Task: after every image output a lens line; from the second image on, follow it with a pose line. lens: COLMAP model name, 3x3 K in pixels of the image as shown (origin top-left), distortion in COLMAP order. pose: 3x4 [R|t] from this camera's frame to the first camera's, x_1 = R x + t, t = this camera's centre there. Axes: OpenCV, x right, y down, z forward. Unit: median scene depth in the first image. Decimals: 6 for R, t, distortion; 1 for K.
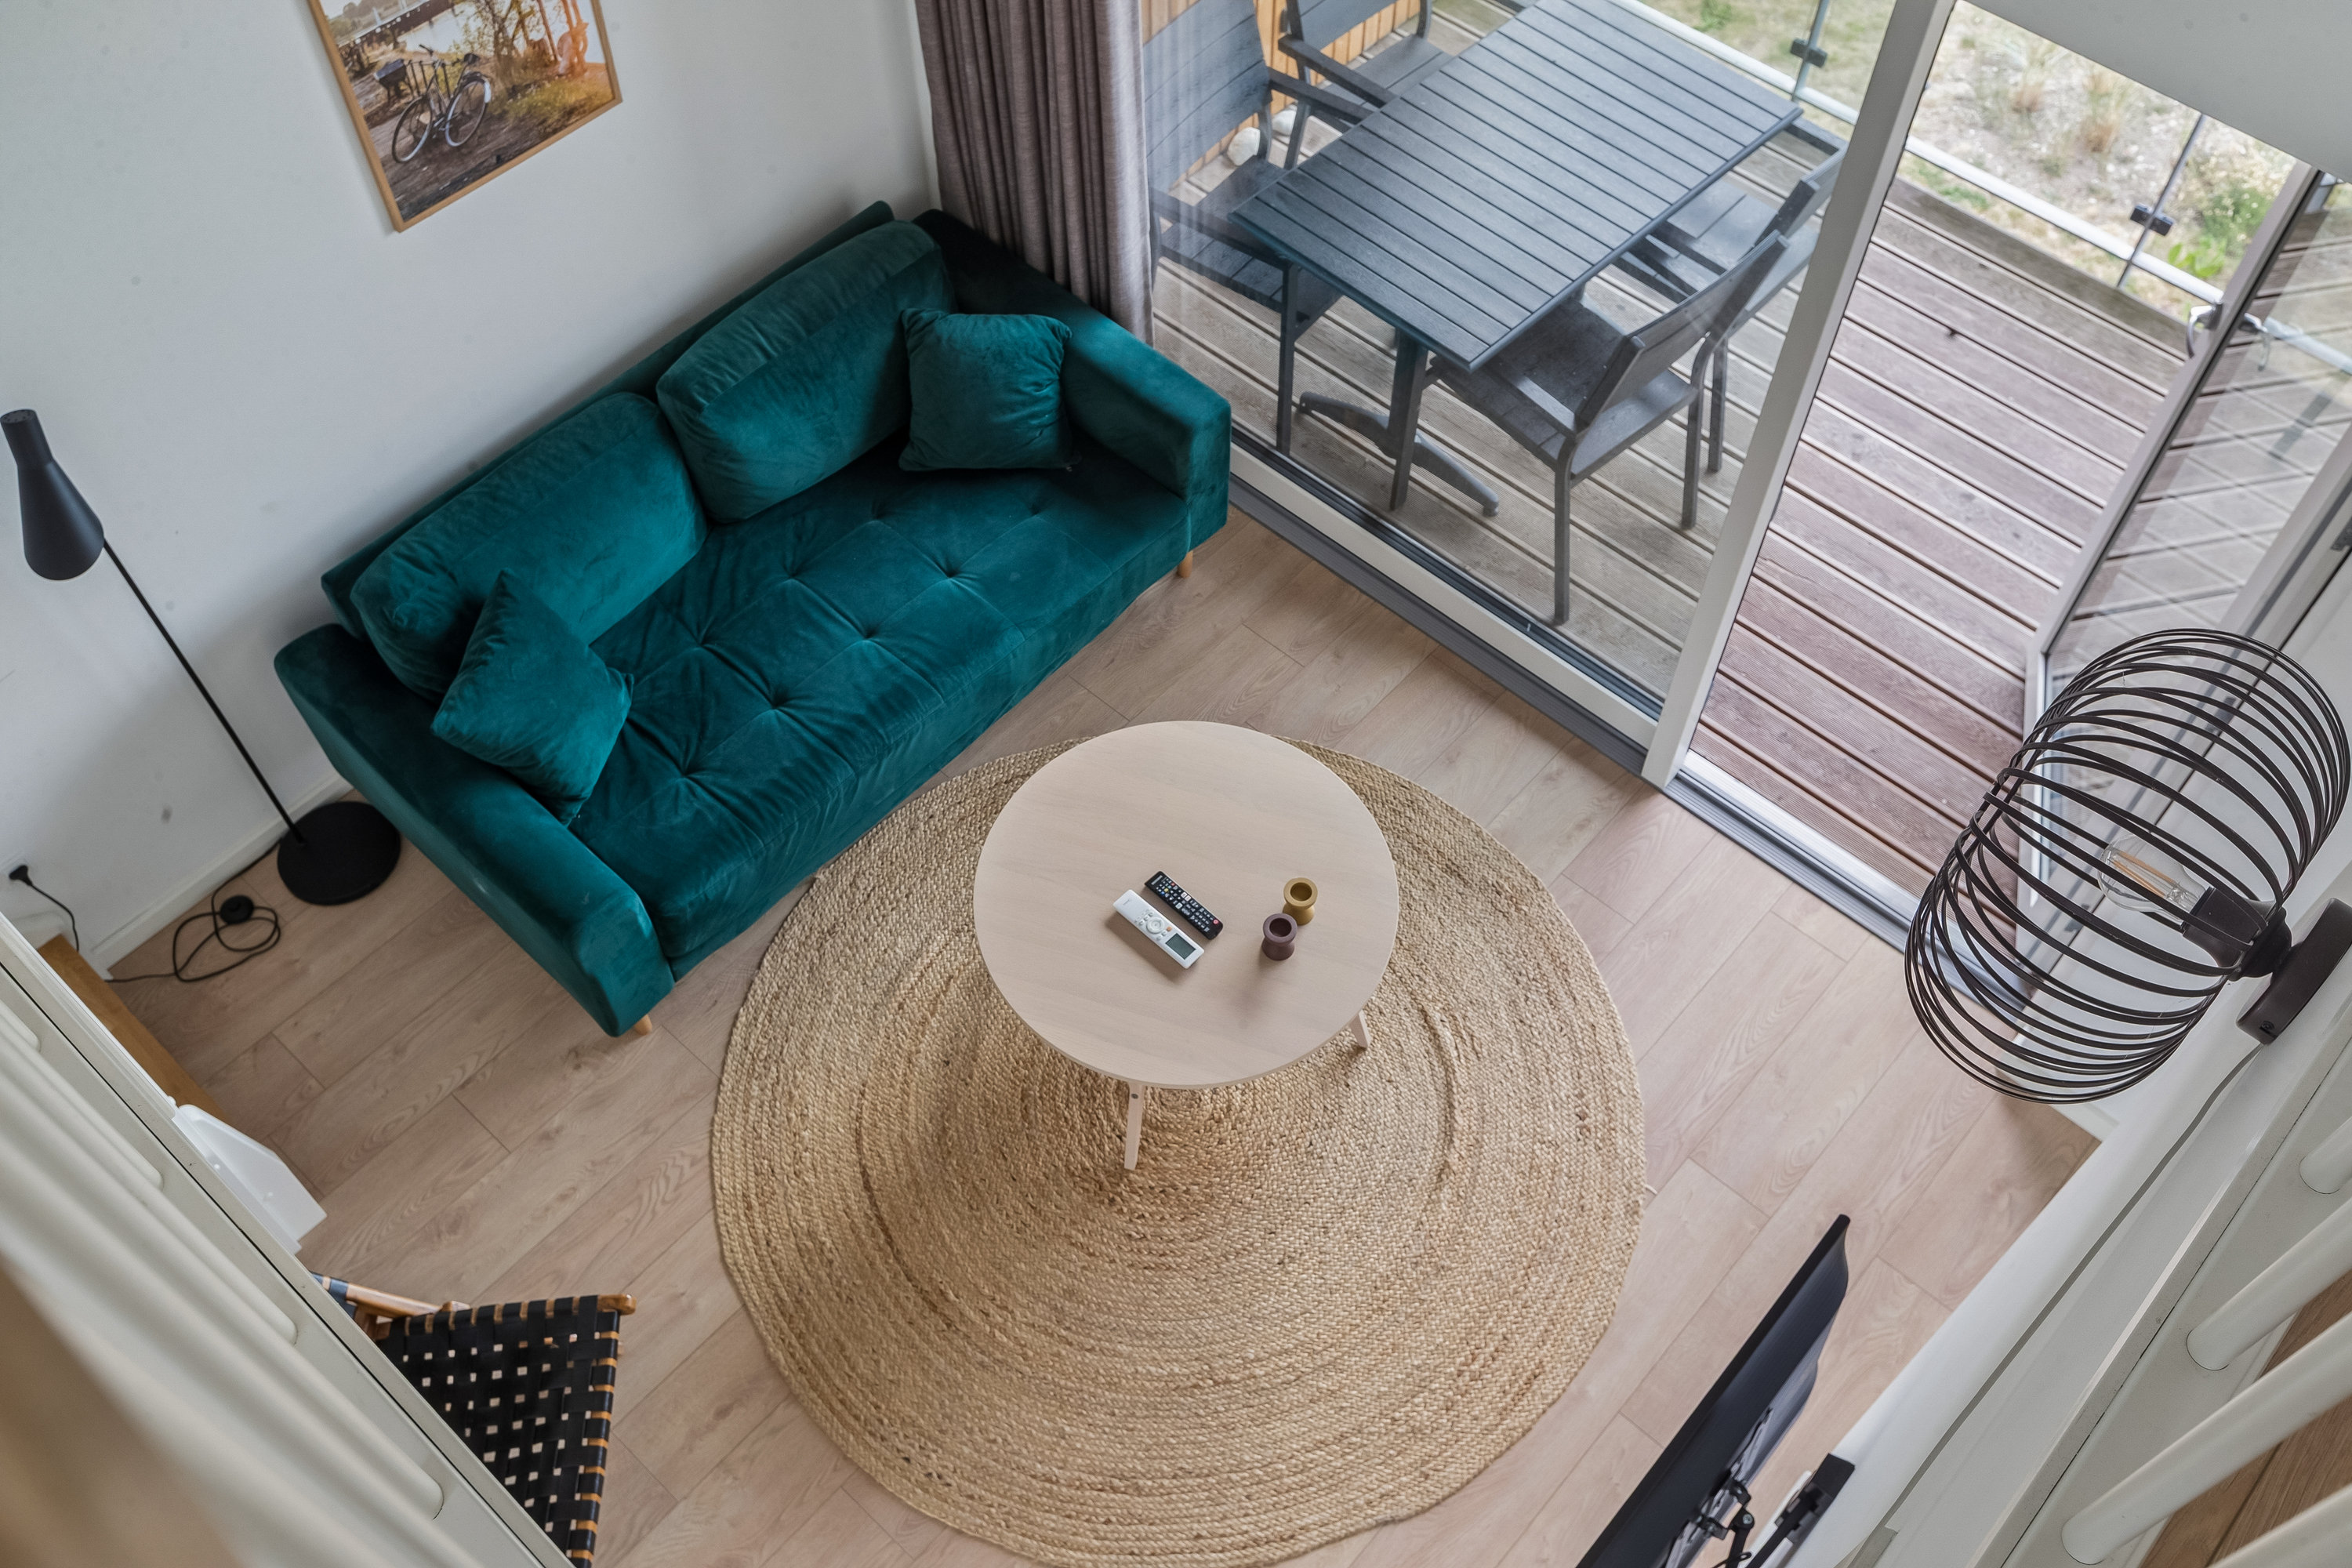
lens RADIAL K [[2054.0, 0, 1182.6], [0, 2054.0, 797.4], [0, 0, 1]] dist [-0.009338, -0.012861]
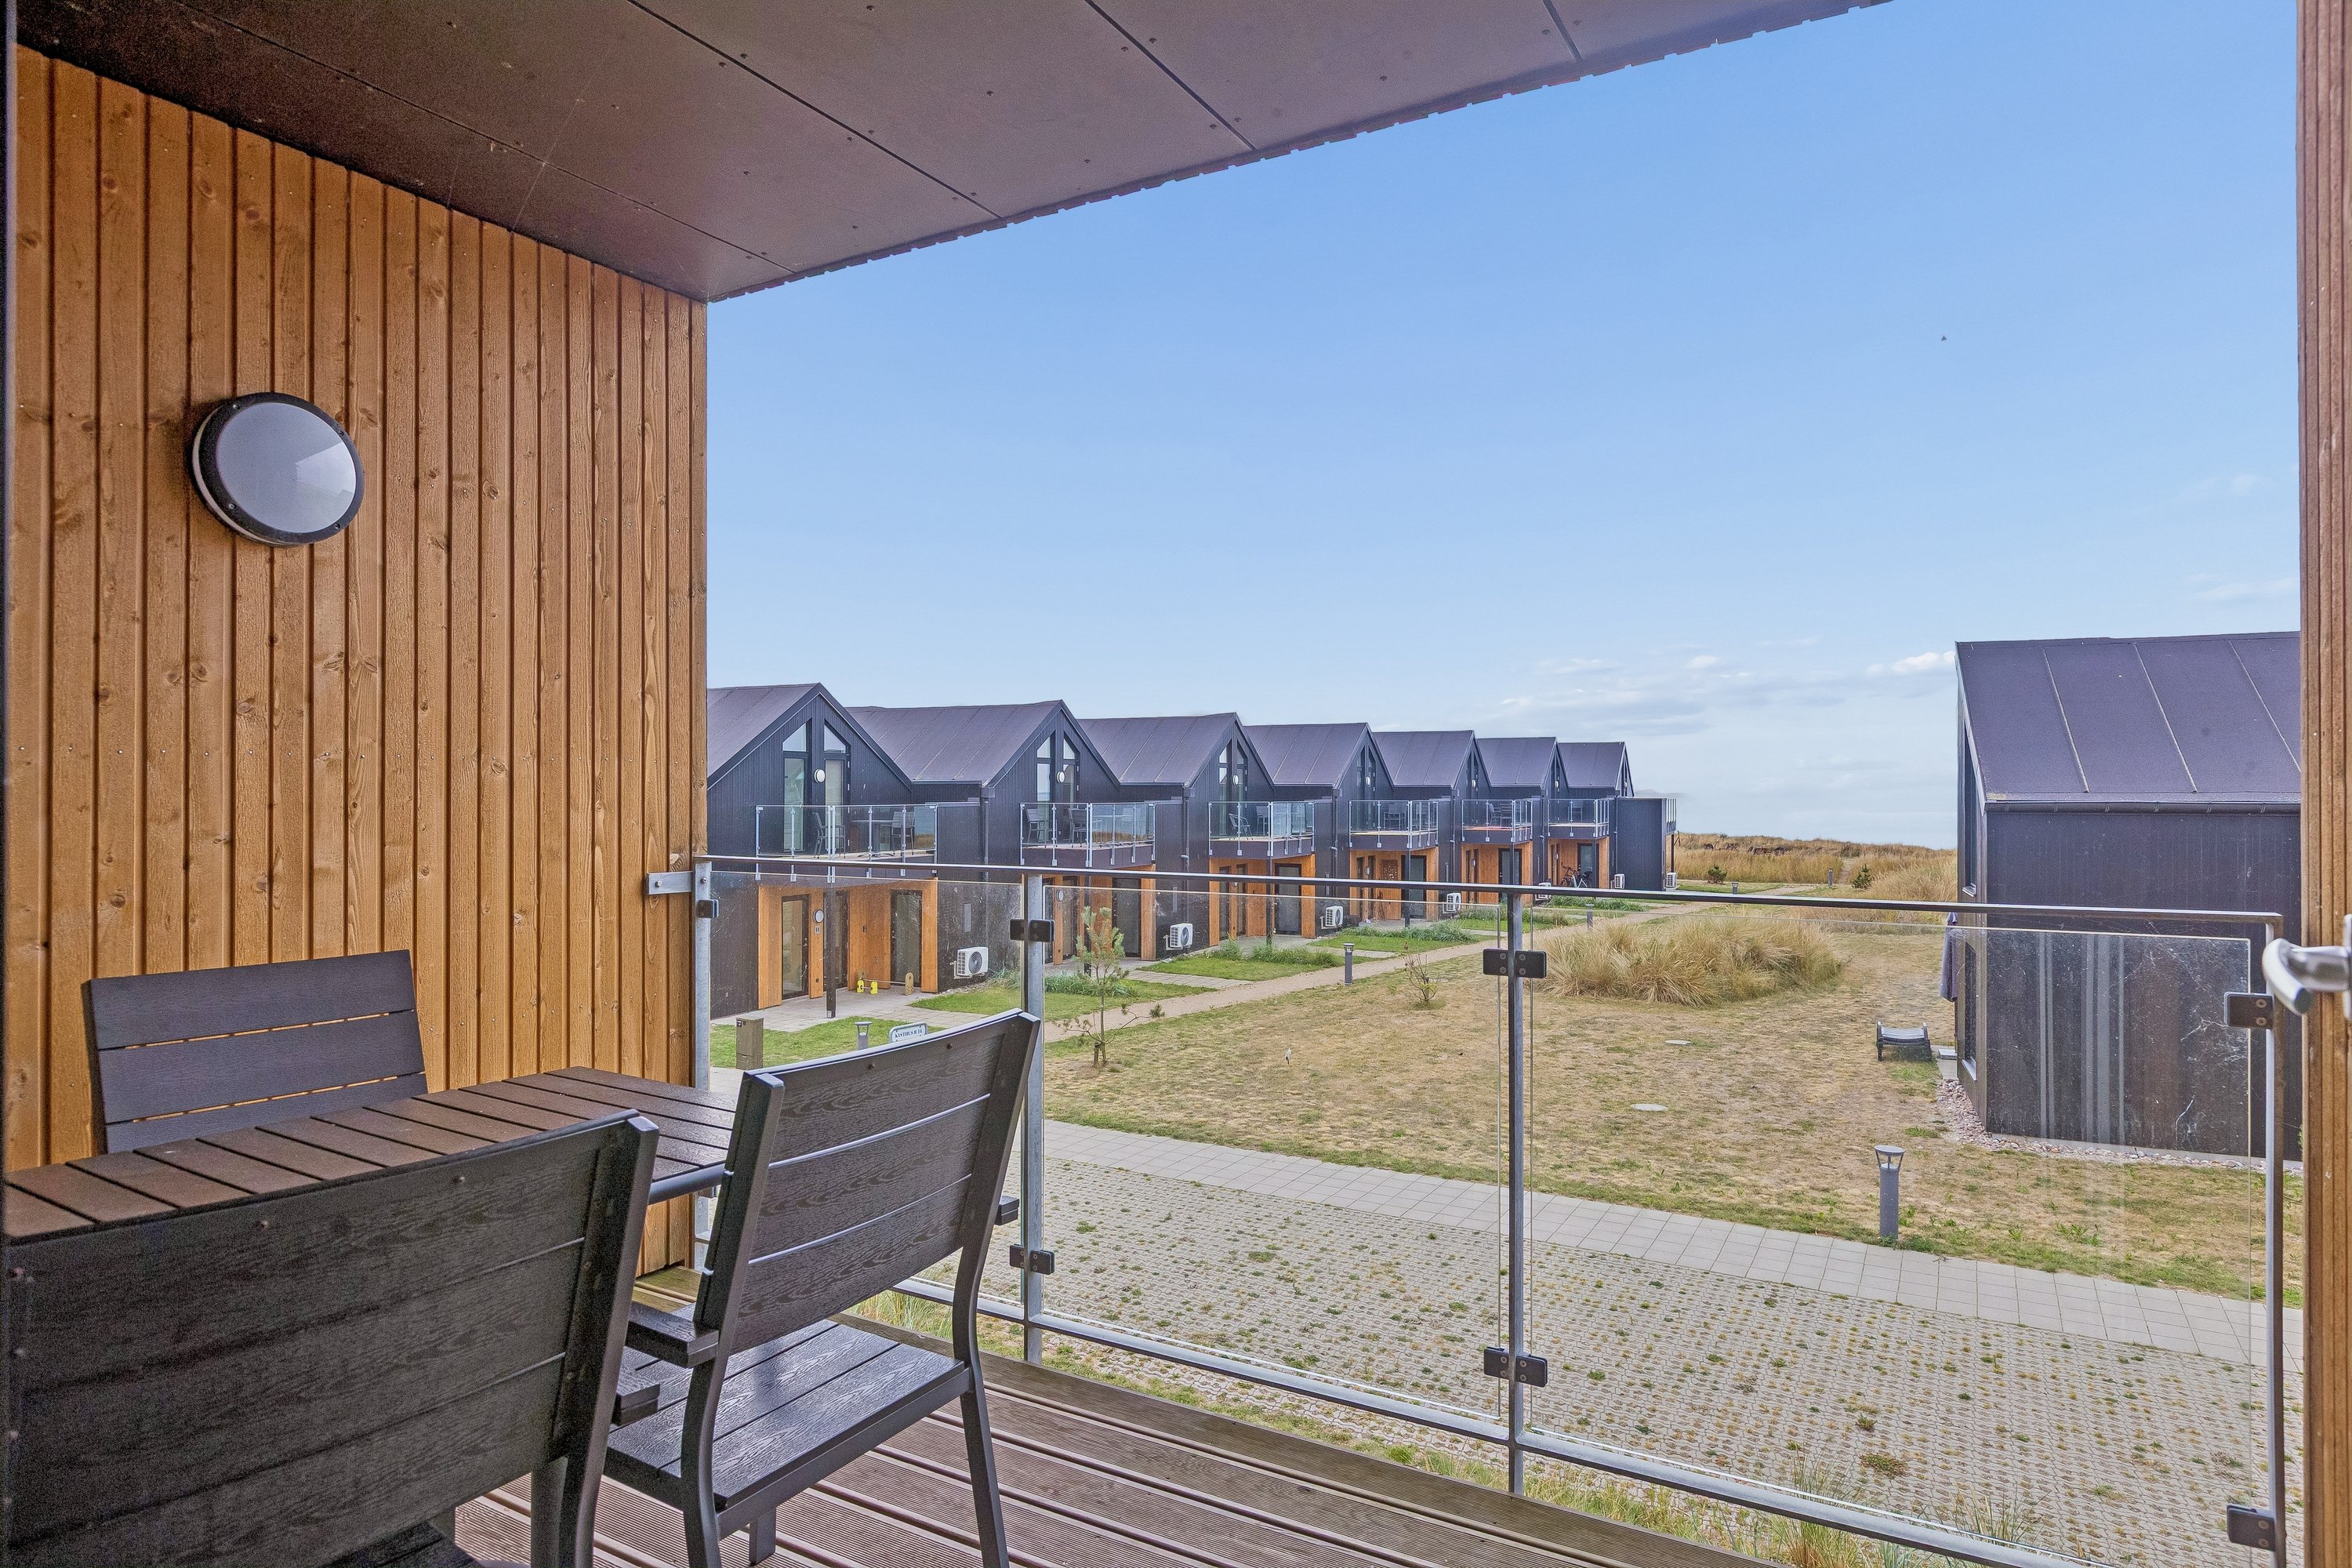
lens RADIAL K [[1343.2, 0, 1166.2], [0, 1343.2, 779.3], [0, 0, 1]] dist [-0.000131, -0.000390]
pose [[0.981251, 0.000656, 0.192735, 0.382319], [0.160311, 0.552351, -0.818052, -0.068409], [-0.106994, 0.833611, 0.541890, 0.849347]]
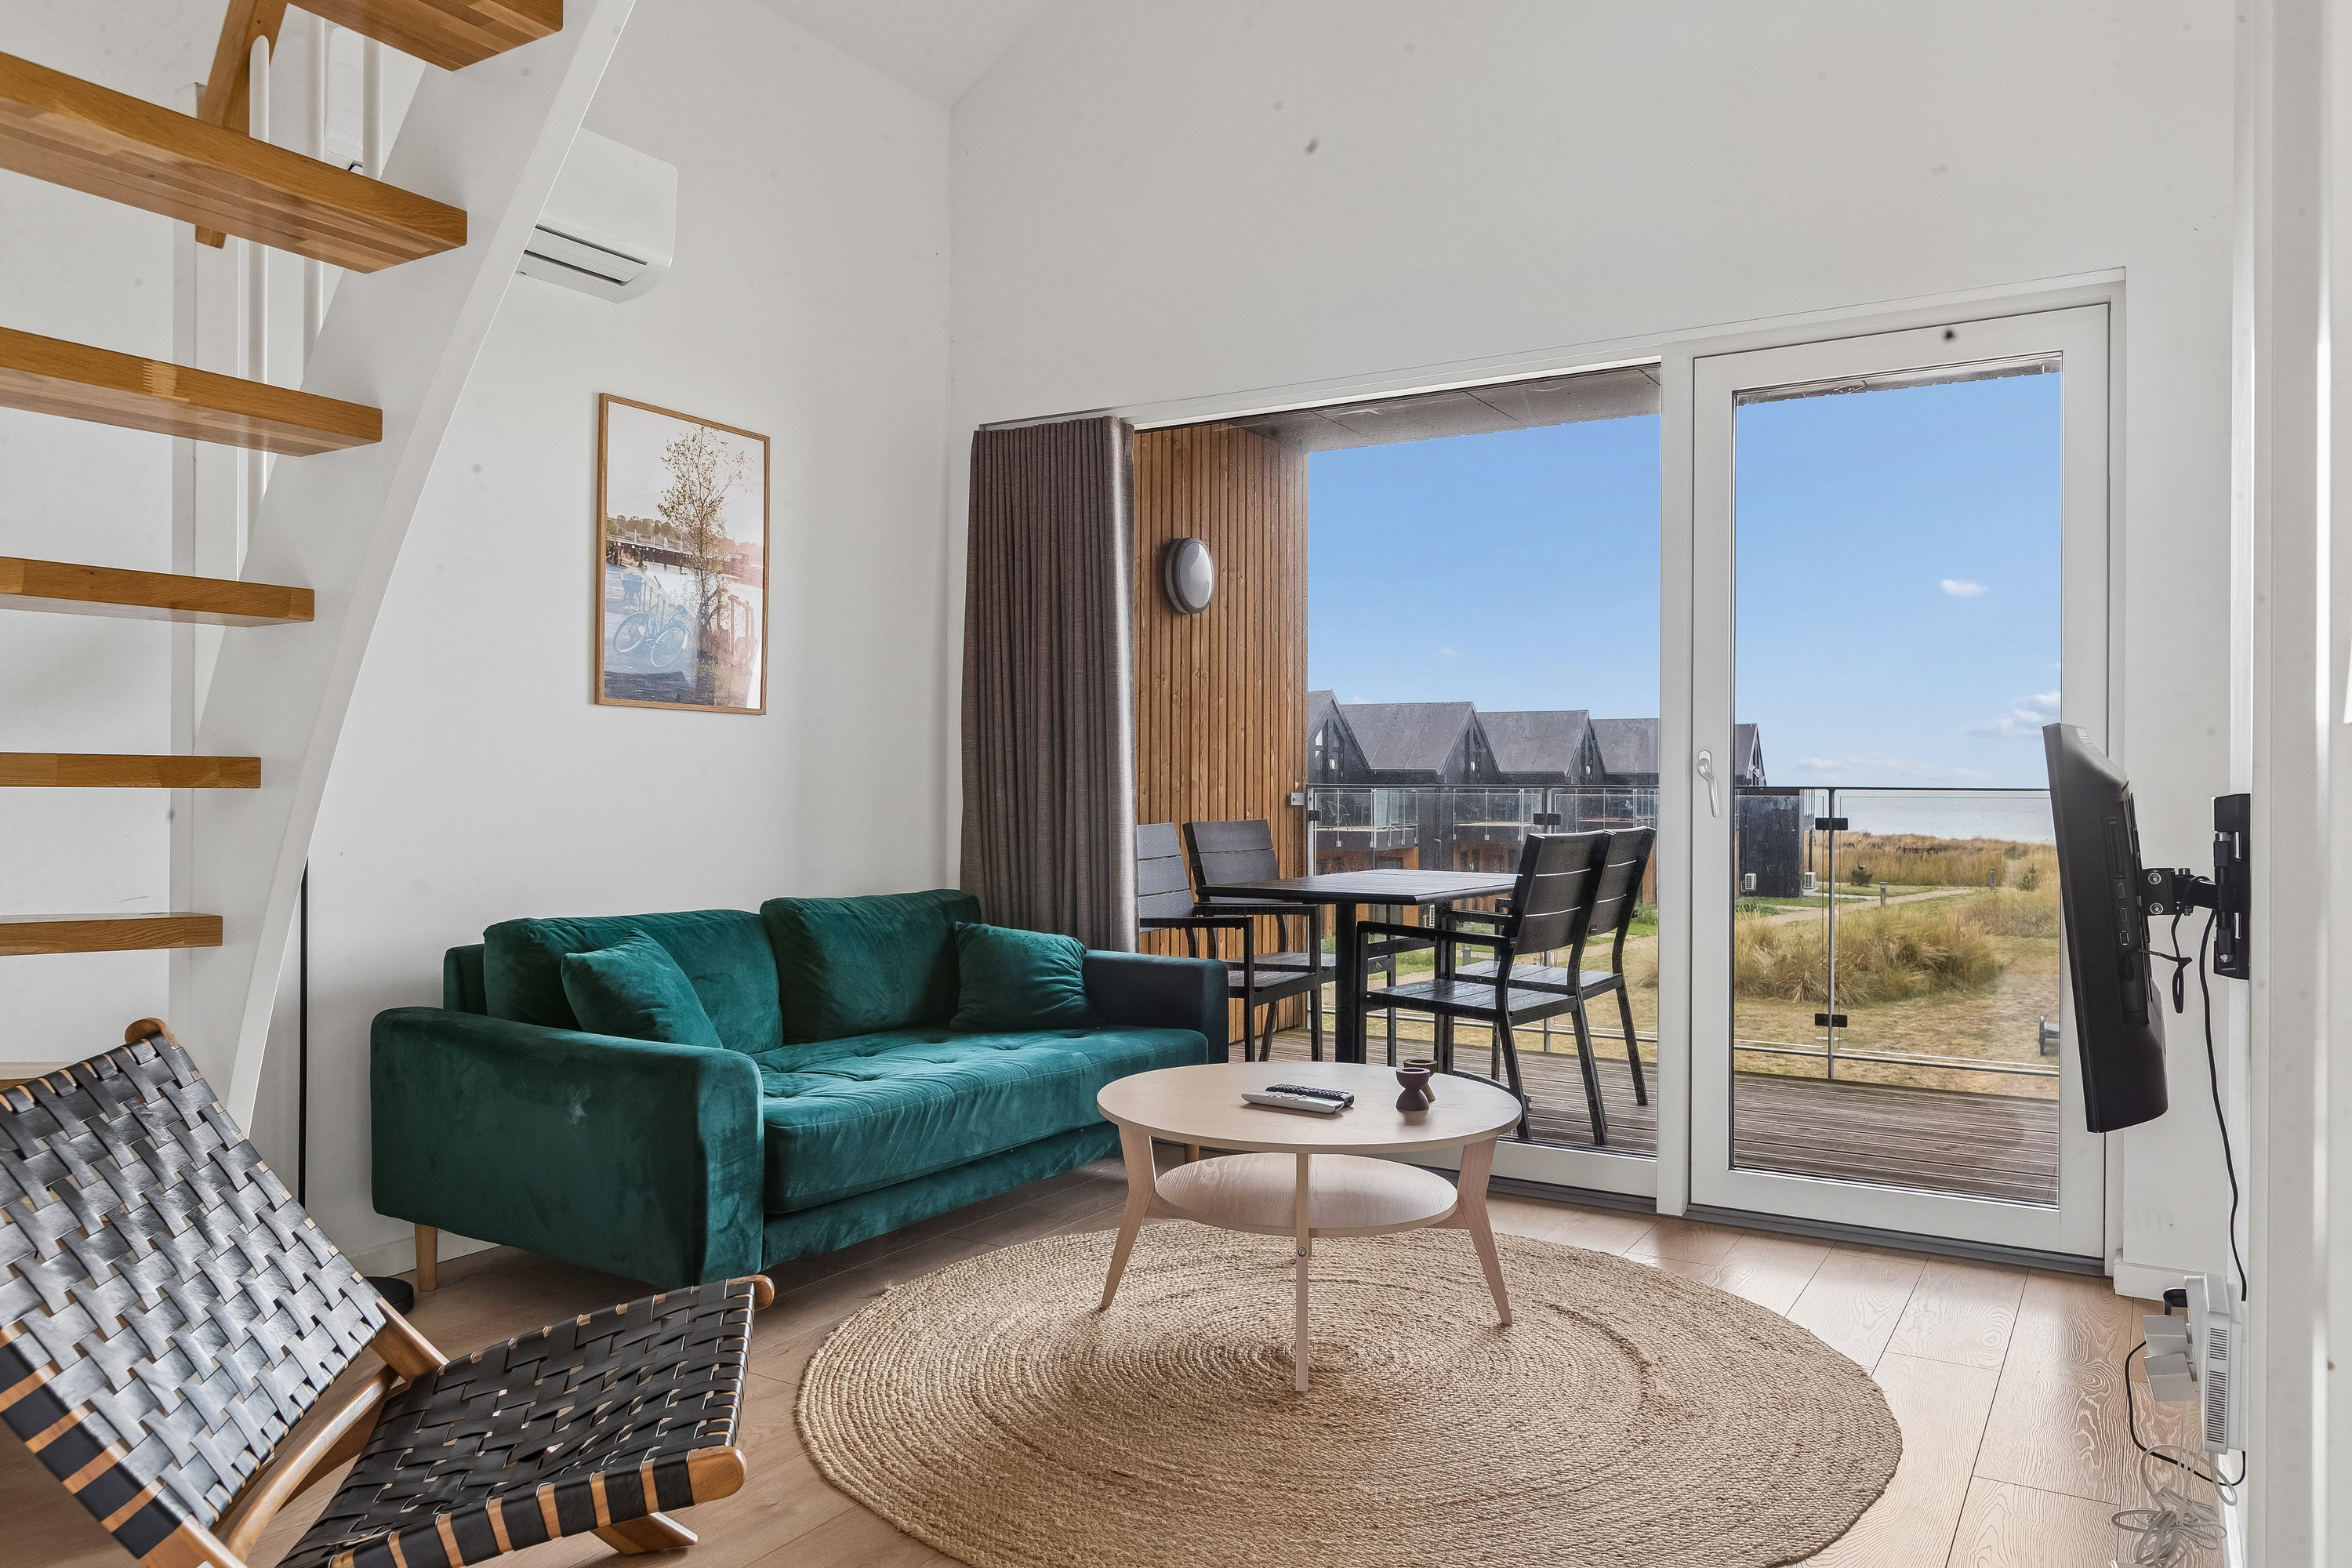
lens RADIAL K [[1610.2, 0, 1182.7], [0, 1610.2, 781.8], [0, 0, 1]] dist [0.013137, 0.003860]
pose [[0.982326, 0.002111, 0.187168, -0.209688], [0.153928, 0.559835, -0.814181, 0.602933], [-0.106502, 0.828602, 0.549615, 0.444418]]
